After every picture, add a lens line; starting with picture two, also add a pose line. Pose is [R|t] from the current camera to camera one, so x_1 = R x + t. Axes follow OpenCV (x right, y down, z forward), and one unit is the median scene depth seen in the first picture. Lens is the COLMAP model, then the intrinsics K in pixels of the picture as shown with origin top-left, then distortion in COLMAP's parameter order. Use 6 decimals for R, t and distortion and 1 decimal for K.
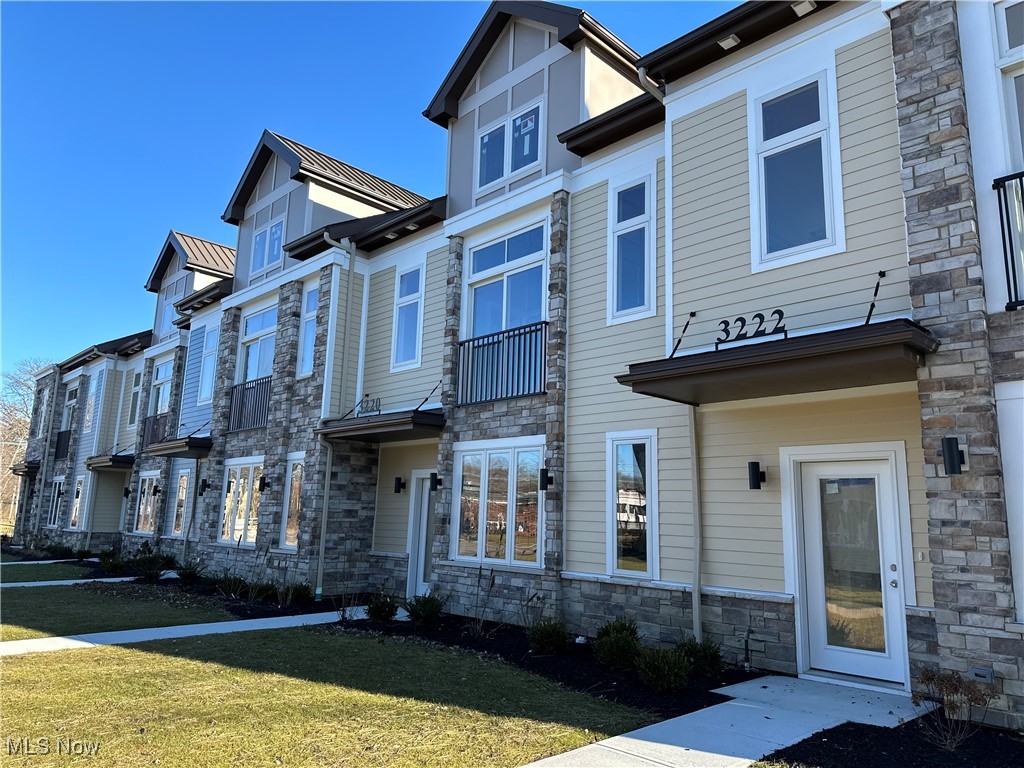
lens RADIAL K [[700.2, 0, 509.3], [0, 700.2, 379.8], [0, 0, 1]] dist [0.108444, -0.147554]
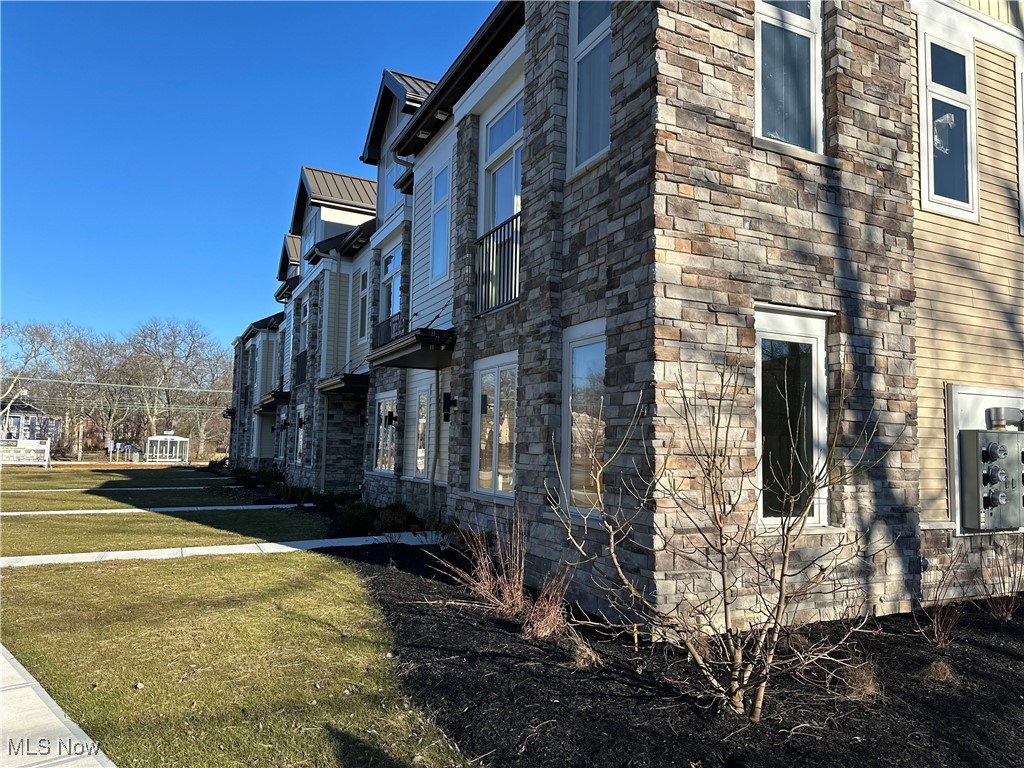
lens RADIAL K [[700.2, 0, 509.3], [0, 700.2, 379.8], [0, 0, 1]] dist [0.108444, -0.147554]
pose [[0.950715, -0.039390, -0.307553, 0.549585], [0.068267, 0.994150, 0.083701, -0.037819], [0.302457, -0.100572, 0.947842, -0.268411]]
